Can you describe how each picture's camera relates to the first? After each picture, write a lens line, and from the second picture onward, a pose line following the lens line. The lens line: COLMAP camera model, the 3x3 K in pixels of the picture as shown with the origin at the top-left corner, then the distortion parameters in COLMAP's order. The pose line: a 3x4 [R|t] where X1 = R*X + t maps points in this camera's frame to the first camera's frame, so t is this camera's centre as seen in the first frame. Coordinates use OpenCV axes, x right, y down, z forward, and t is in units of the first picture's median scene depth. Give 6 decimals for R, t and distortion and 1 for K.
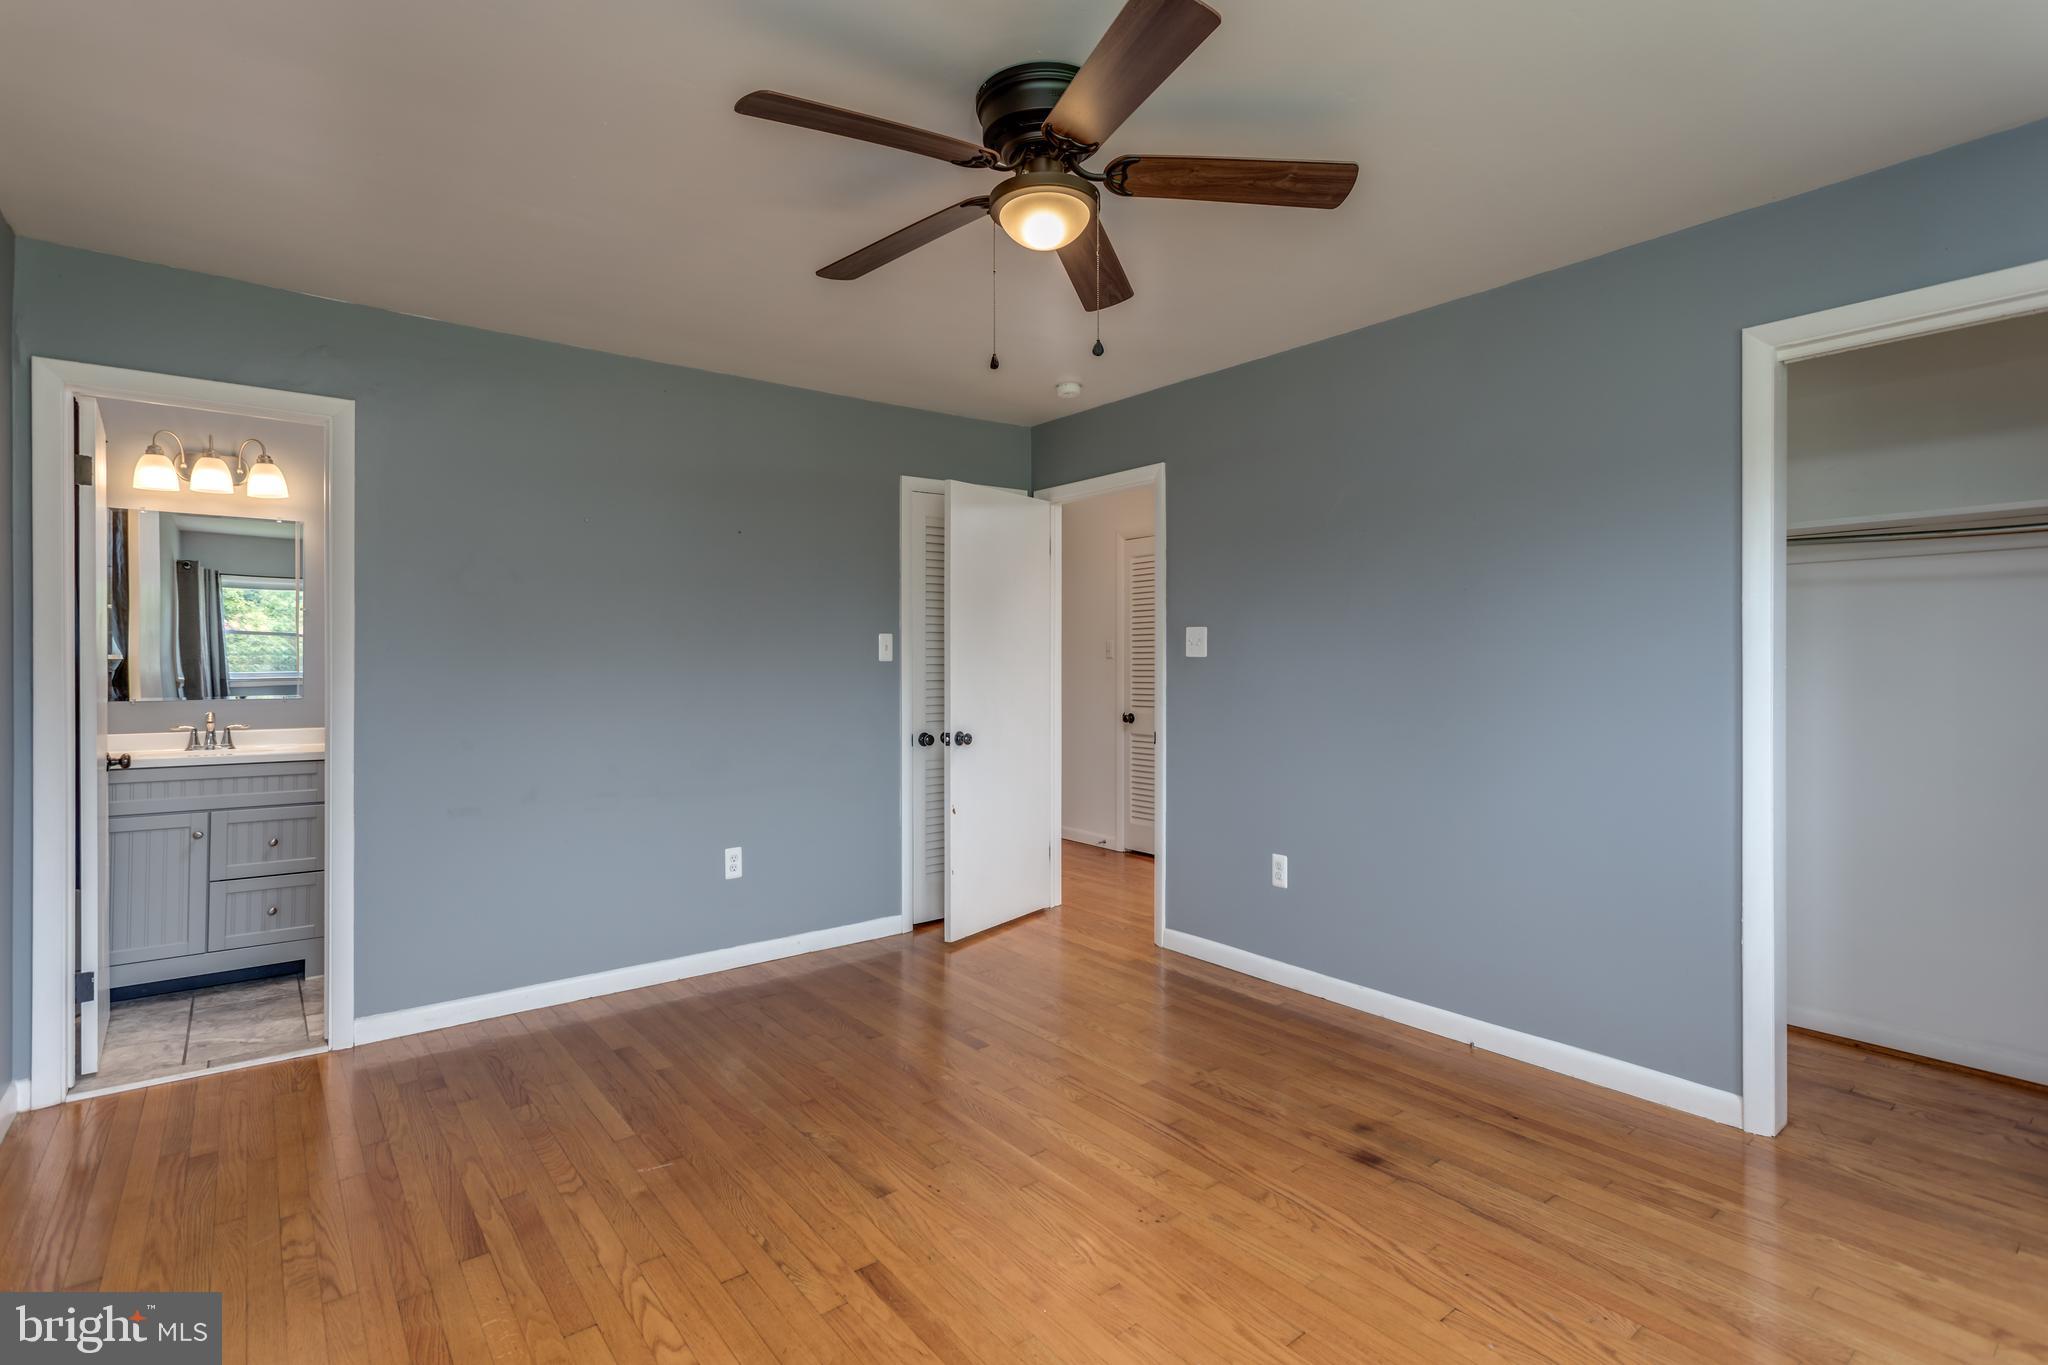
lens RADIAL K [[979.9, 0, 1020.7], [0, 979.9, 656.5], [0, 0, 1]] dist [0.006769, 0.000184]
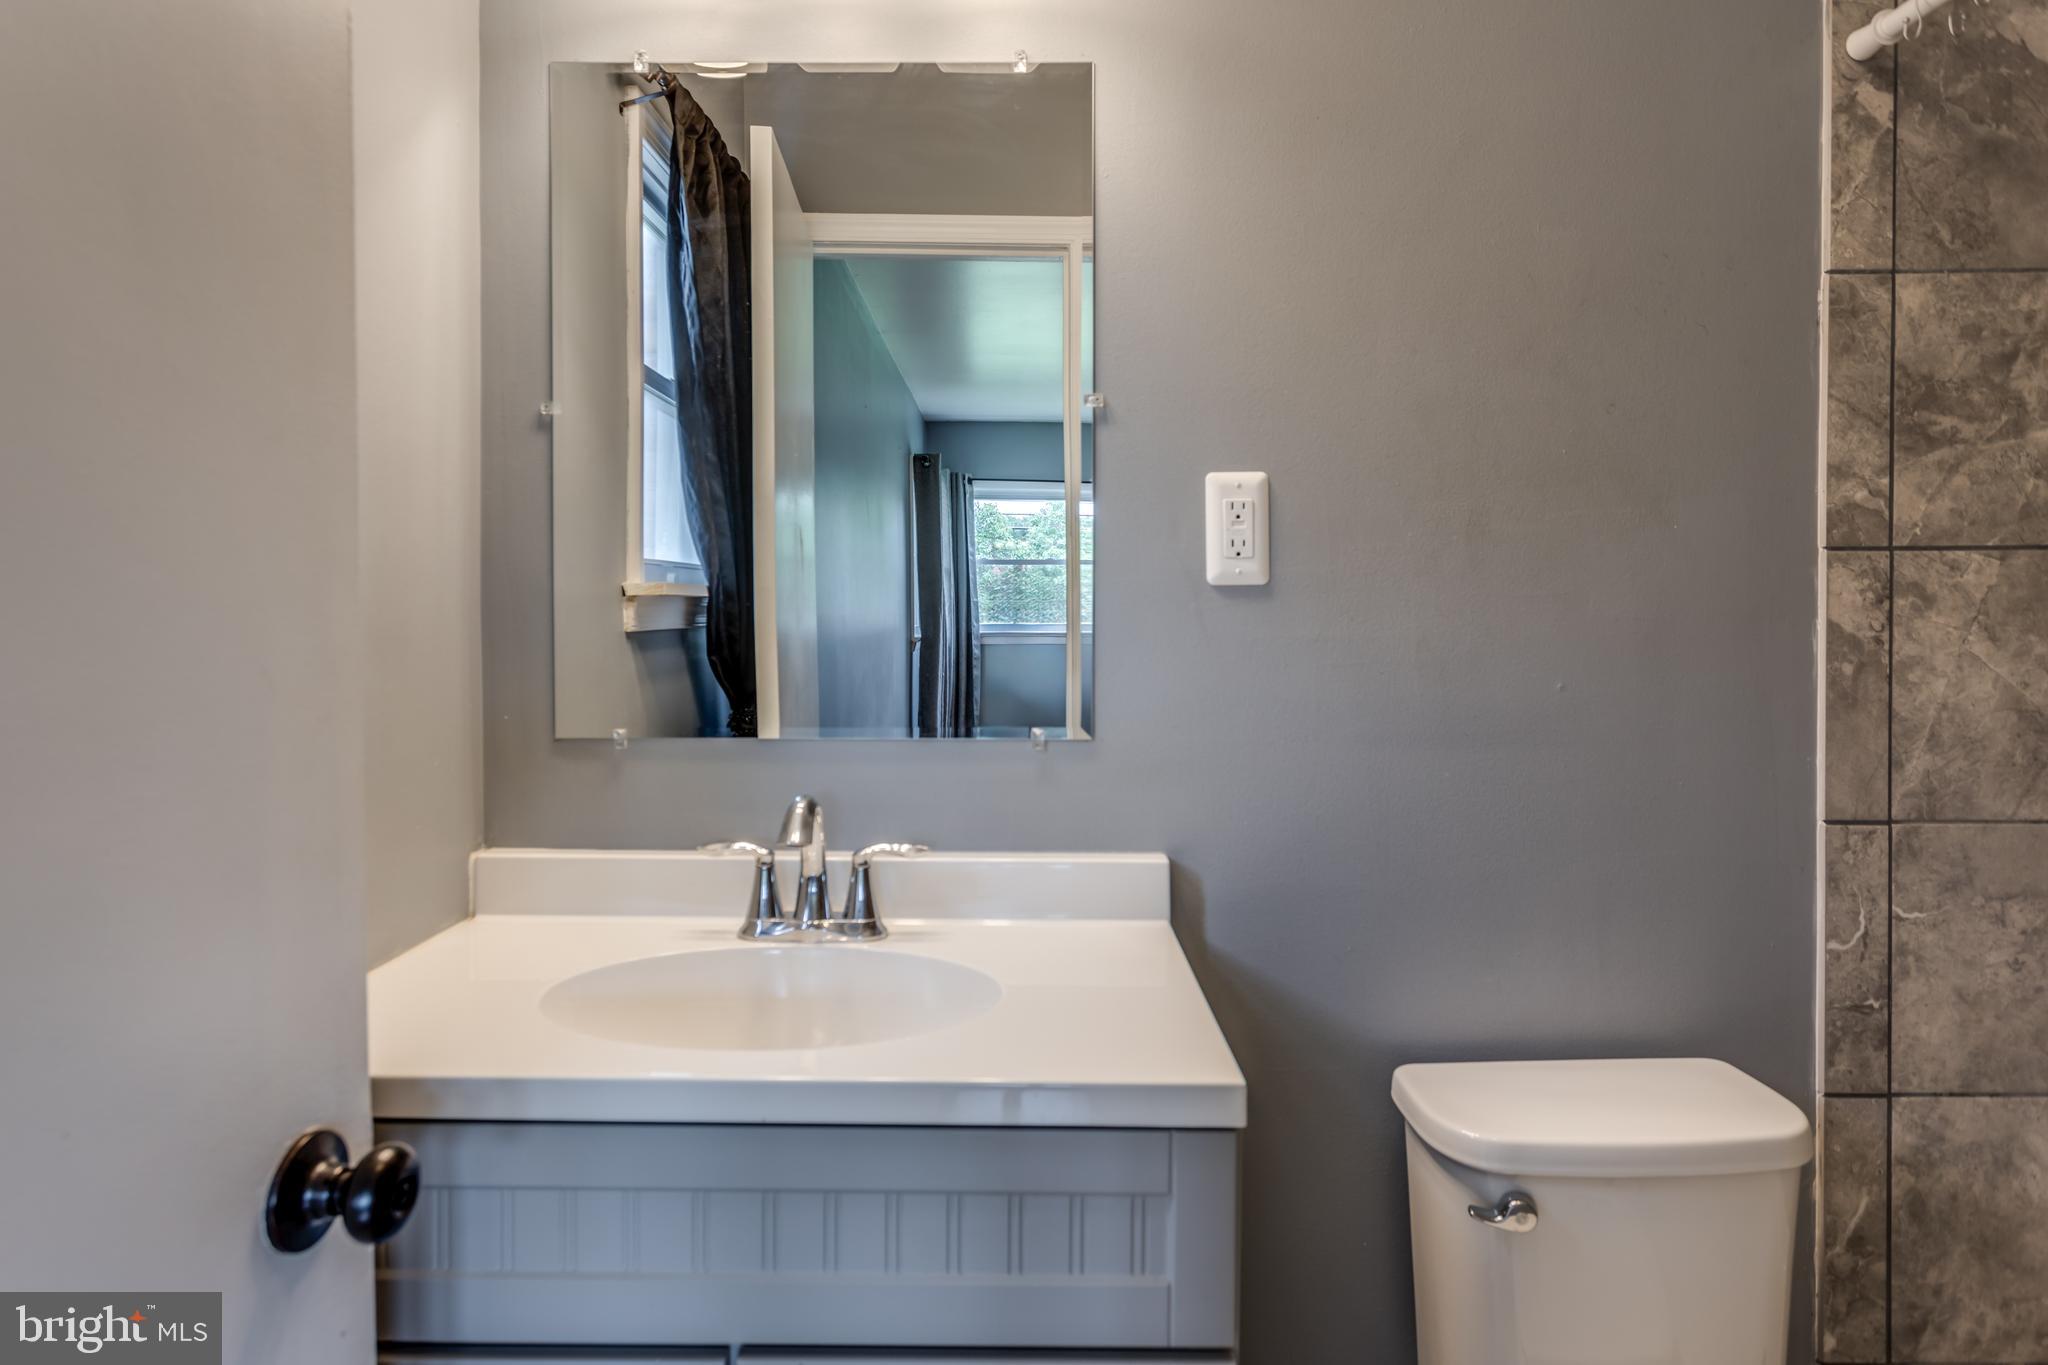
lens RADIAL K [[979.9, 0, 1020.7], [0, 979.9, 656.5], [0, 0, 1]] dist [0.006769, 0.000184]
pose [[0.783426, 0.006388, -0.621453, -0.439426], [0.003052, 0.999896, 0.014127, 0.018954], [0.621478, -0.012964, 0.783324, 0.576626]]
